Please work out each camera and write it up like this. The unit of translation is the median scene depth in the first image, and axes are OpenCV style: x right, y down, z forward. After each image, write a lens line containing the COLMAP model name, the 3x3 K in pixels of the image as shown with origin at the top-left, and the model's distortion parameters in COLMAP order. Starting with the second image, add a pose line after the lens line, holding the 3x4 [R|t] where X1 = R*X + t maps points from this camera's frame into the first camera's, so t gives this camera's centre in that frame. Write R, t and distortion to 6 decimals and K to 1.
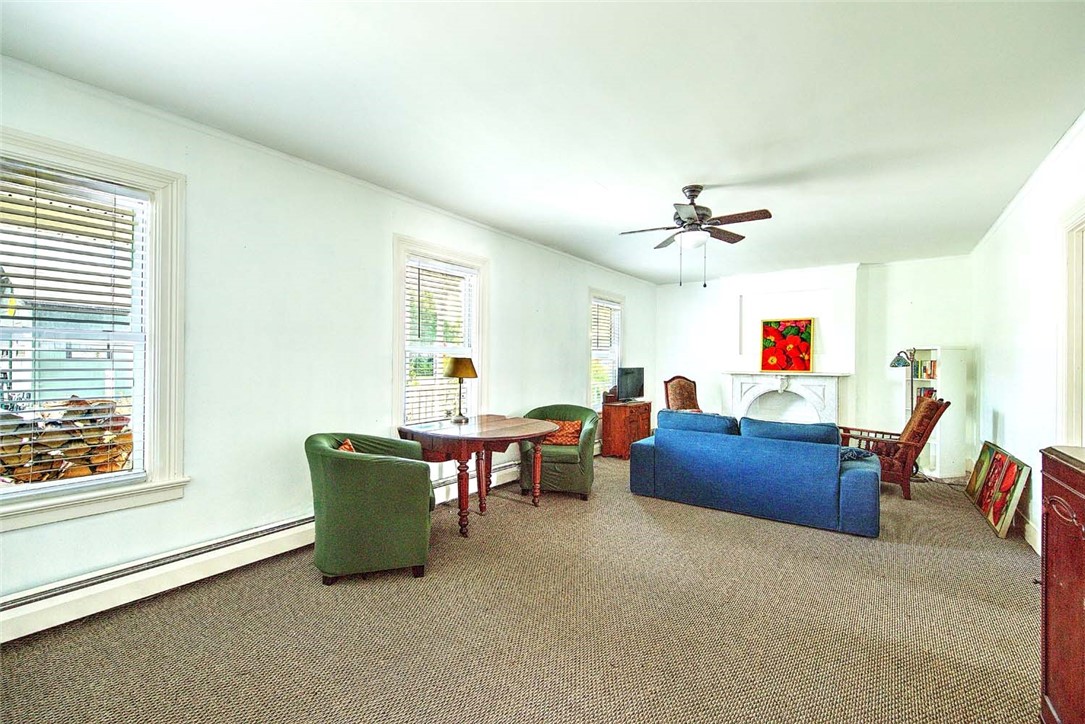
lens RADIAL K [[442.8, 0, 543.4], [0, 442.8, 362.0], [0, 0, 1]] dist [0.000843, 0.000043]
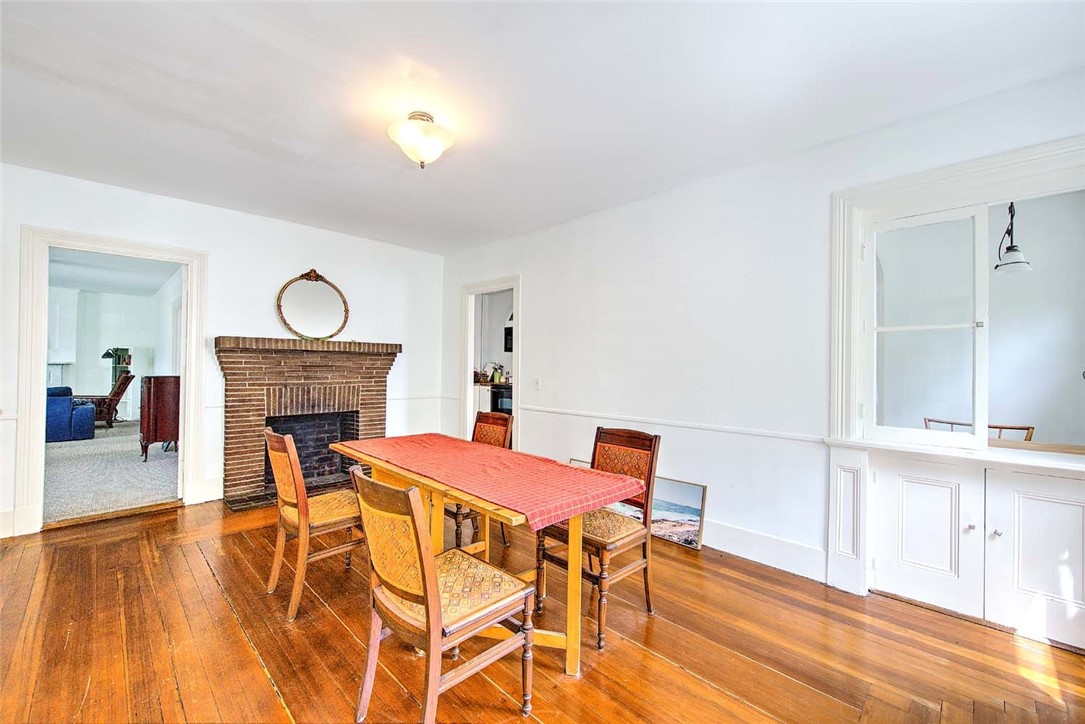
lens RADIAL K [[442.8, 0, 543.9], [0, 442.8, 360.5], [0, 0, 1]] dist [0.000843, 0.000043]
pose [[0.124529, 0.005351, 0.992202, -0.736709], [-0.016053, 0.999865, -0.003377, -0.000707], [-0.992086, -0.015508, 0.124598, -0.949997]]
